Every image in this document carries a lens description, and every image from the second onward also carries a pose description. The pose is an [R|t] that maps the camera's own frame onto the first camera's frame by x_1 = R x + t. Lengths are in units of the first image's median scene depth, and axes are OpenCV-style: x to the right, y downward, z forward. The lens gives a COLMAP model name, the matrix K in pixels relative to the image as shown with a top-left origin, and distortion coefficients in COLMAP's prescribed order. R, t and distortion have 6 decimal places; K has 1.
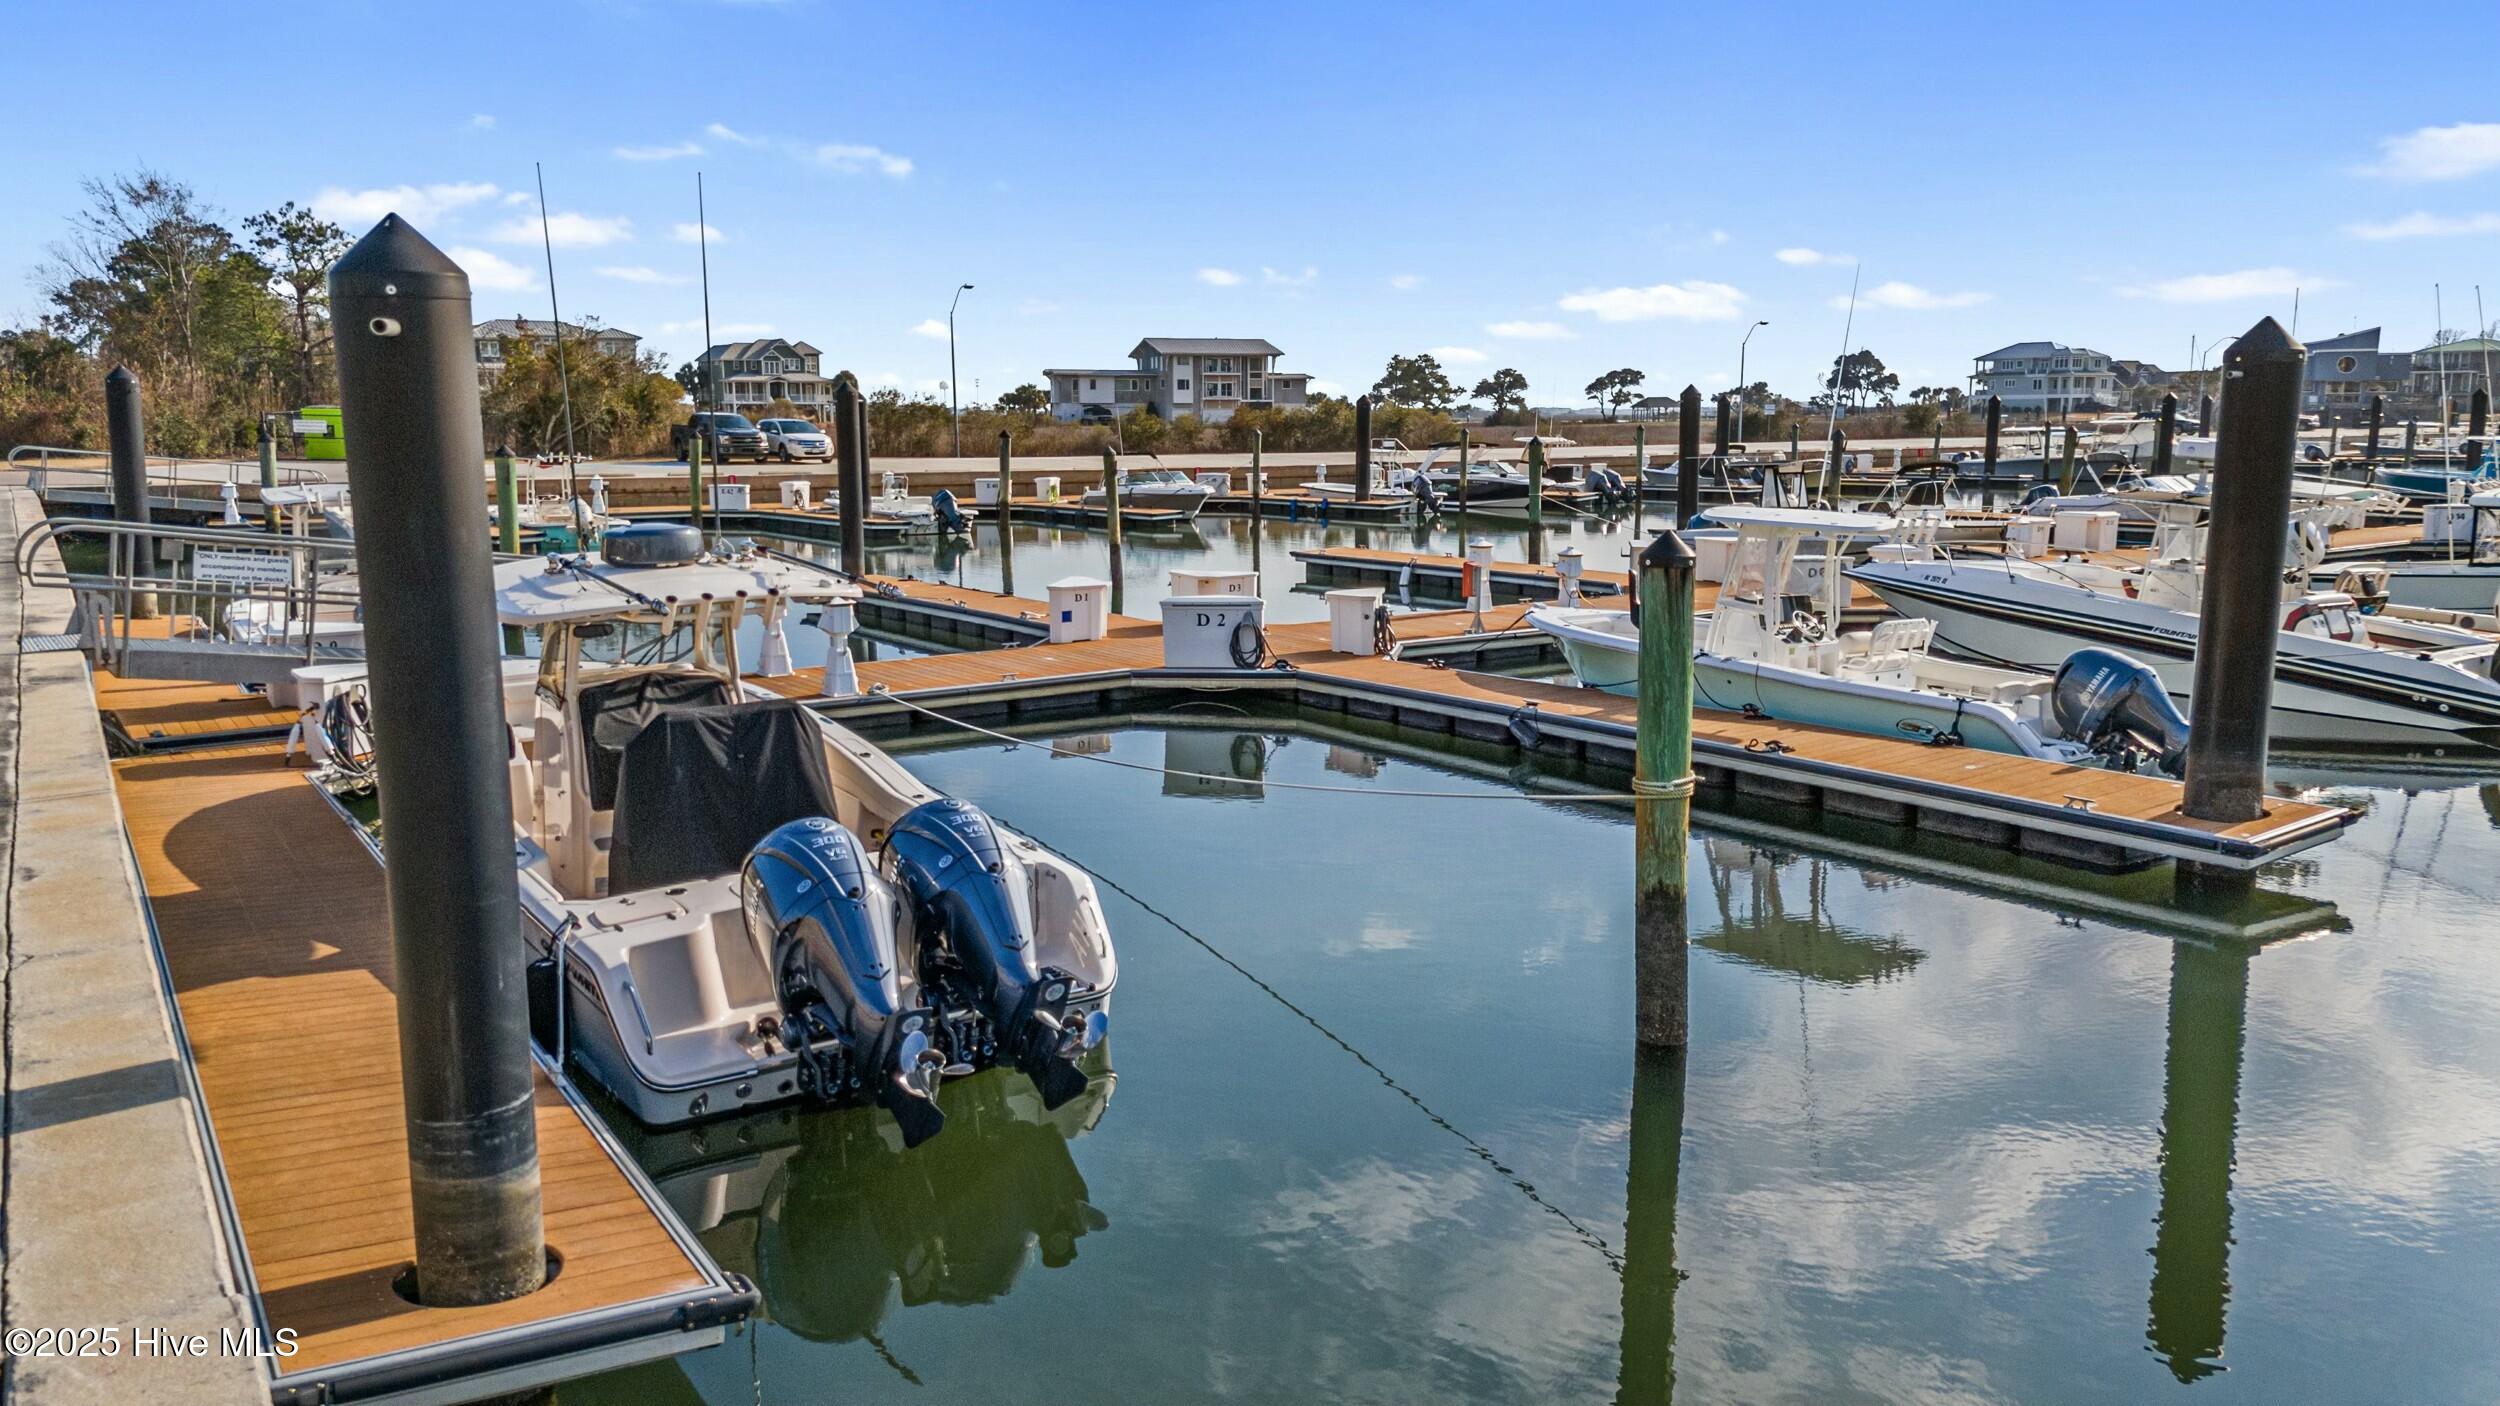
lens RADIAL K [[1826.9, 0, 1256.7], [0, 1826.9, 700.3], [0, 0, 1]] dist [0.032507, -0.009664]
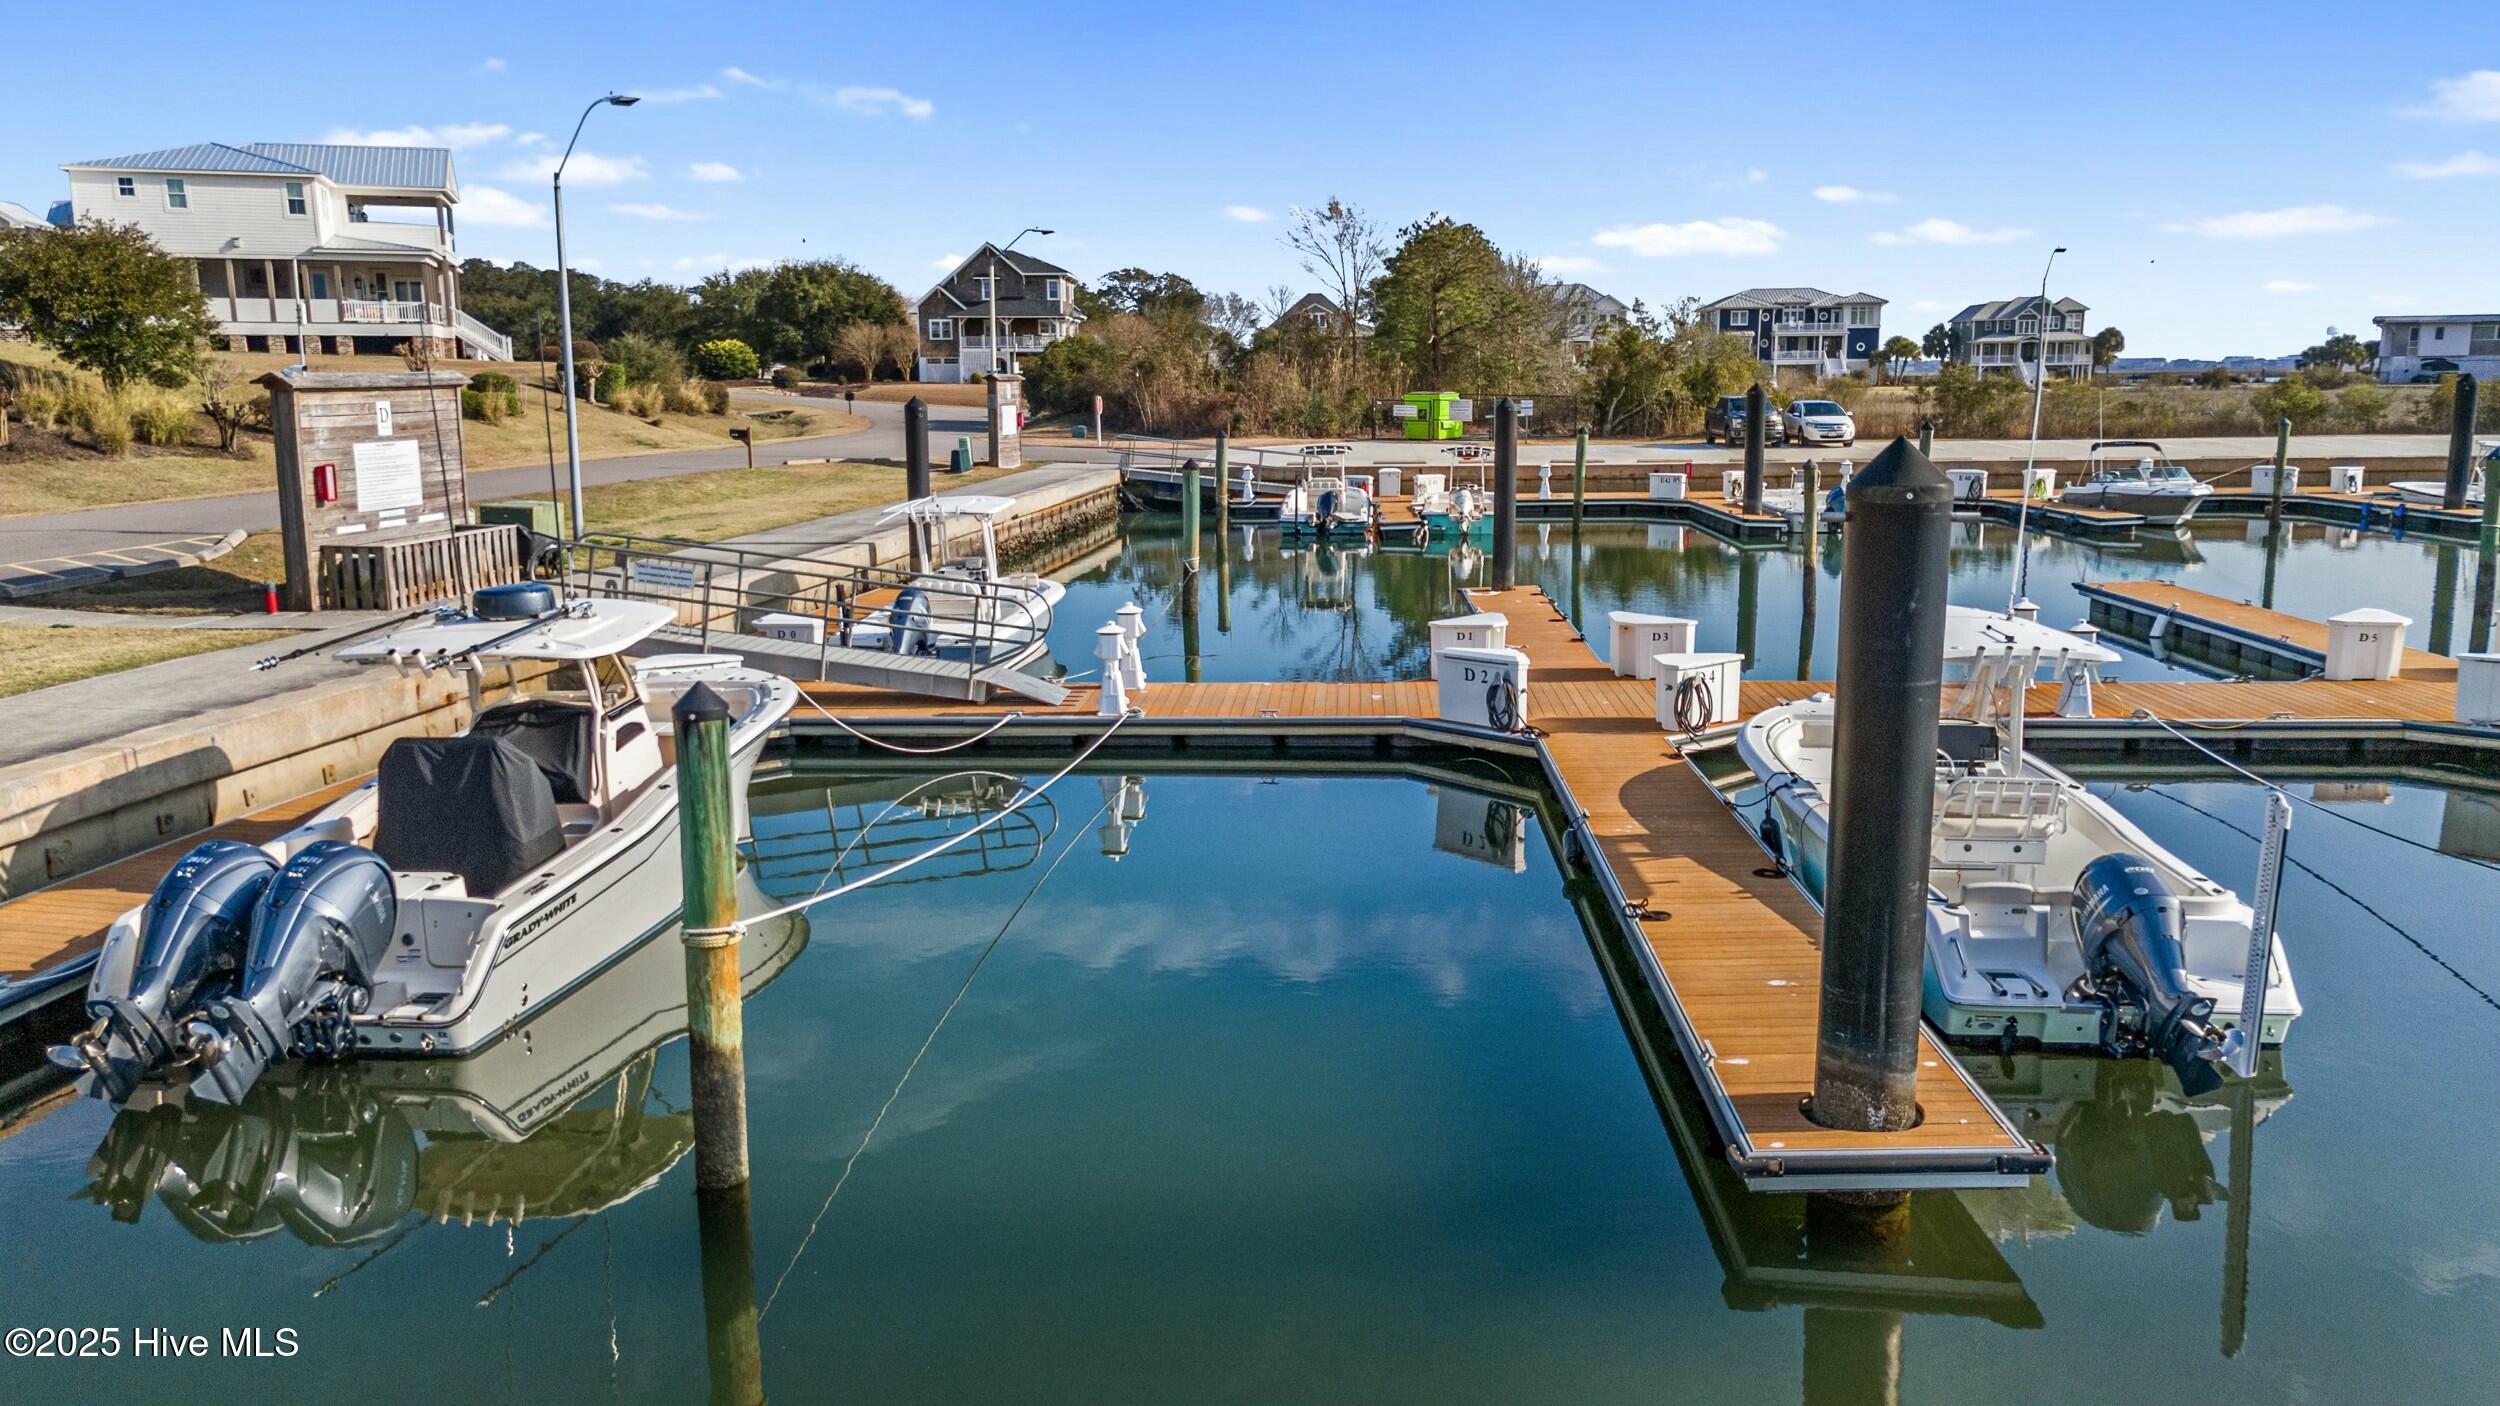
lens RADIAL K [[1826.9, 0, 1251.4], [0, 1826.9, 703.9], [0, 0, 1]] dist [0.032507, -0.009664]
pose [[0.766773, 0.104160, -0.633411, 0.152067], [-0.088141, 0.994485, 0.056837, -0.022848], [0.635838, 0.012249, 0.771726, 0.059907]]
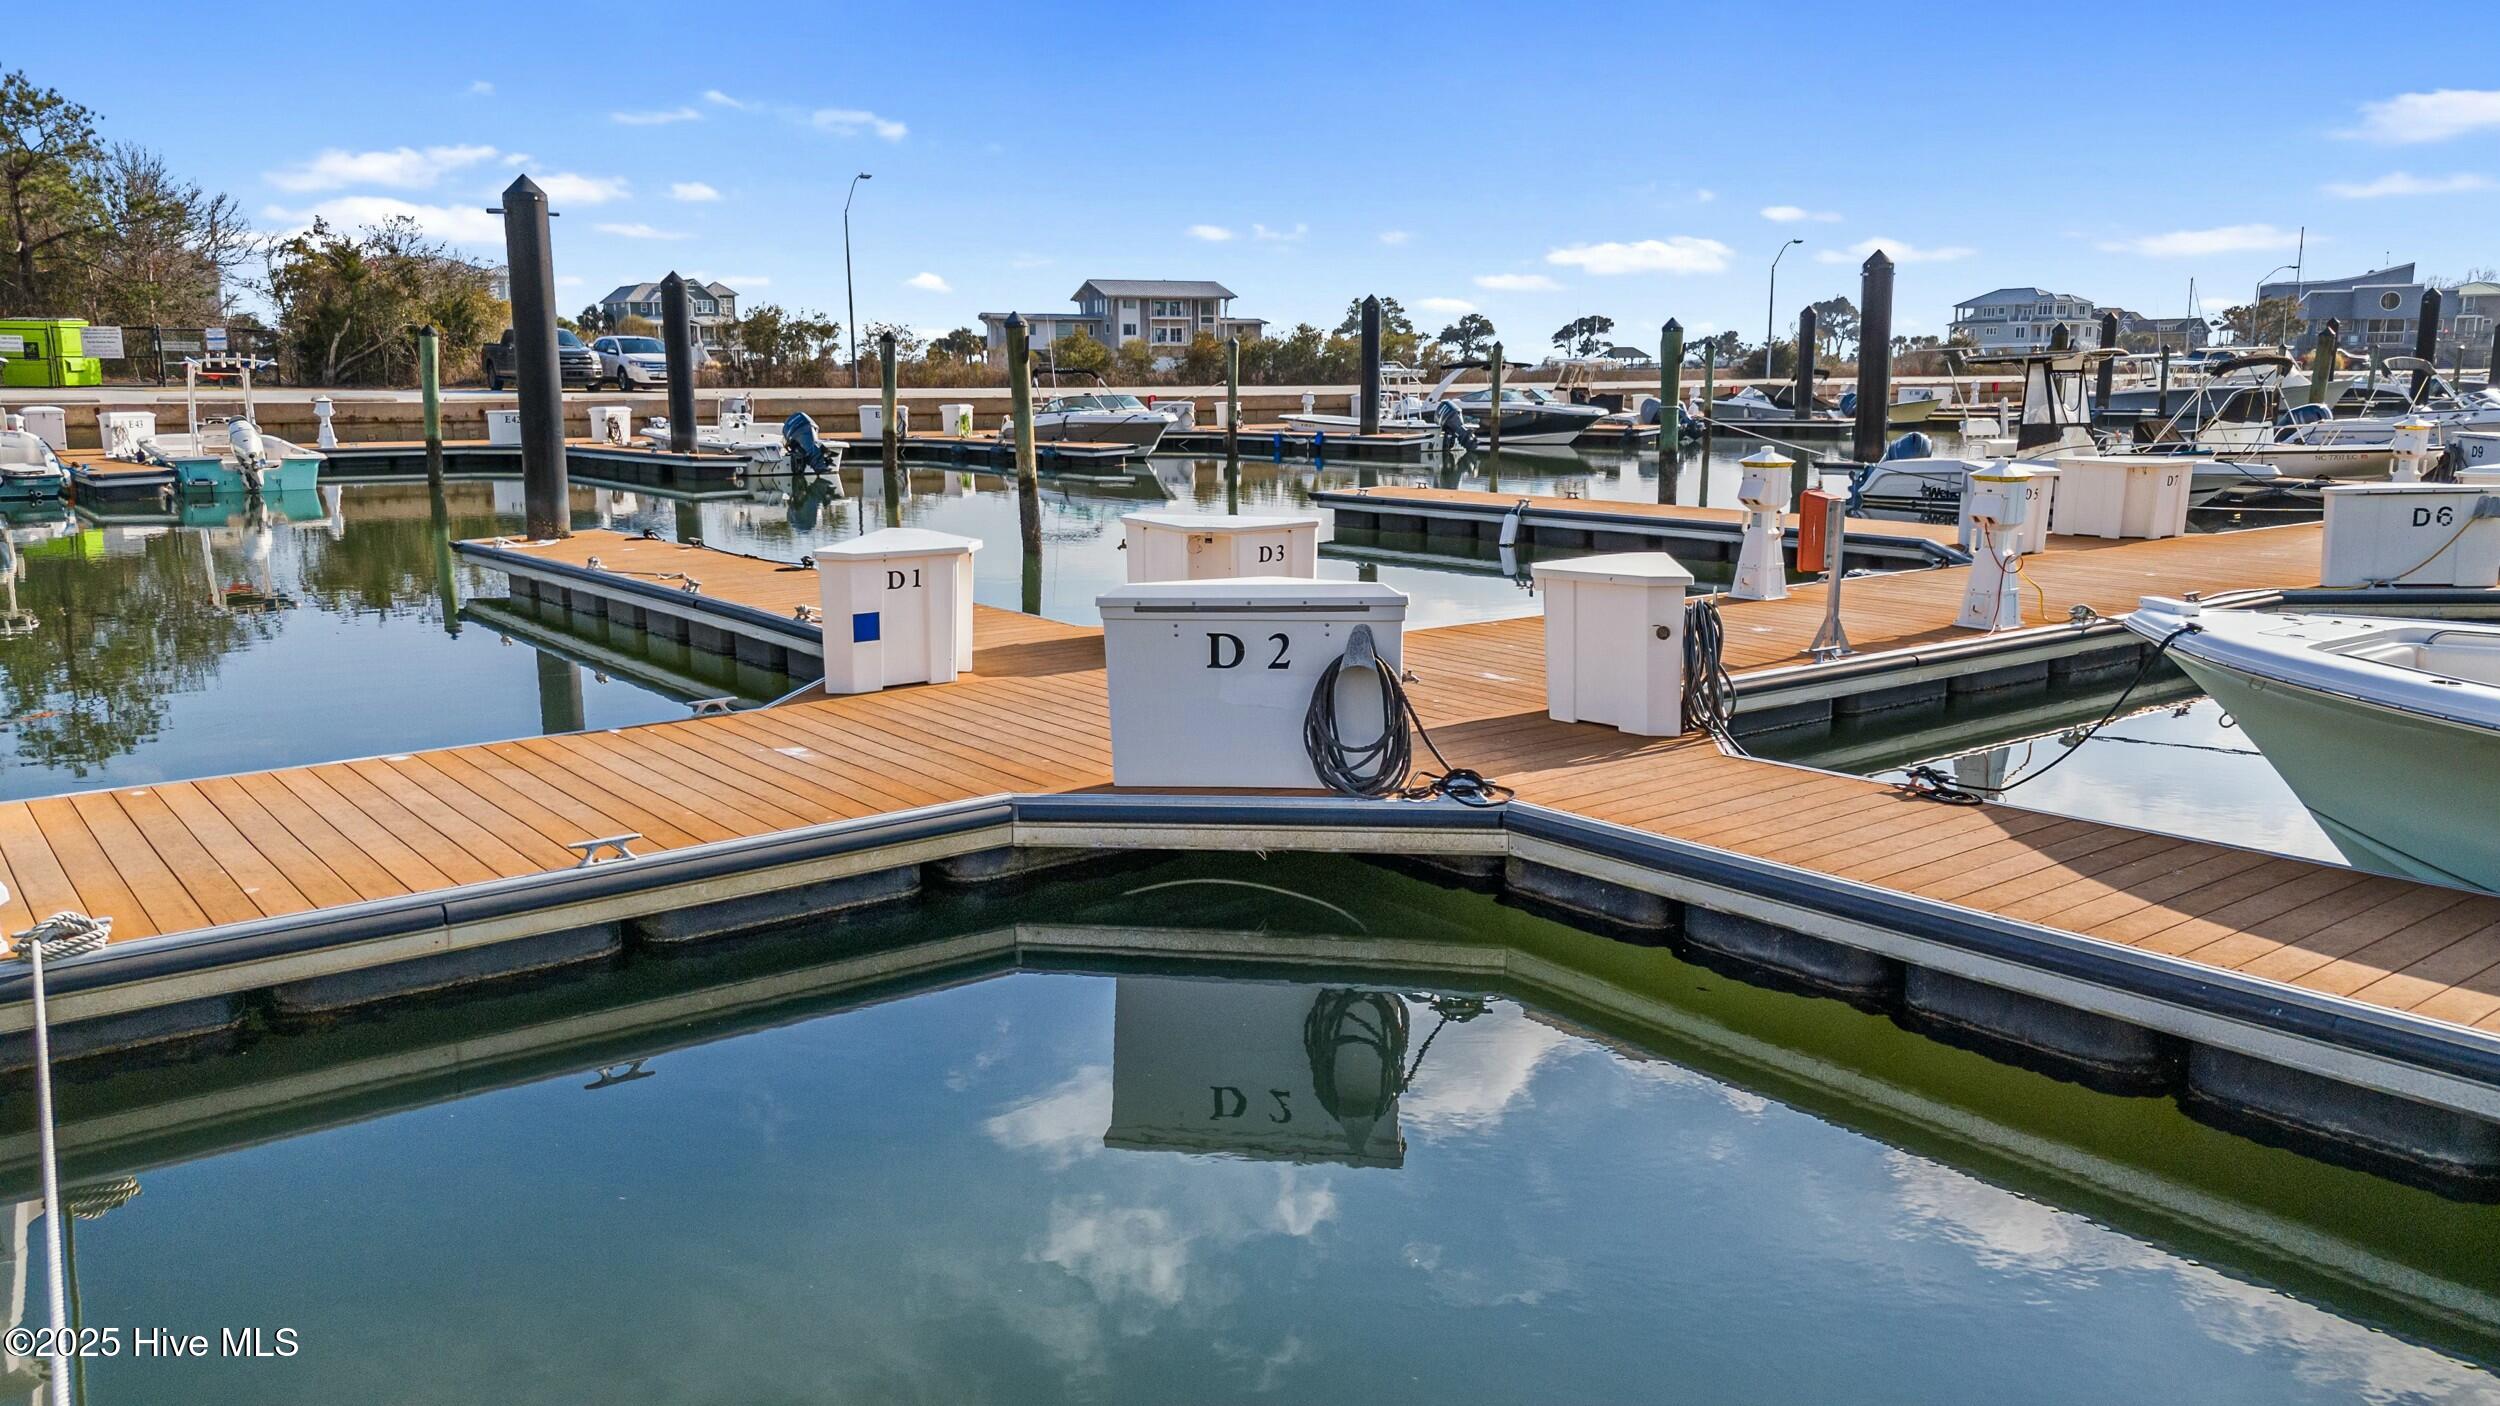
lens RADIAL K [[1826.9, 0, 1240.9], [0, 1826.9, 716.3], [0, 0, 1]] dist [0.032507, -0.009664]
pose [[0.999789, -0.005596, 0.019759, -0.010341], [0.004990, 0.999519, 0.030603, -0.013180], [-0.019920, -0.030498, 0.999336, 0.205850]]
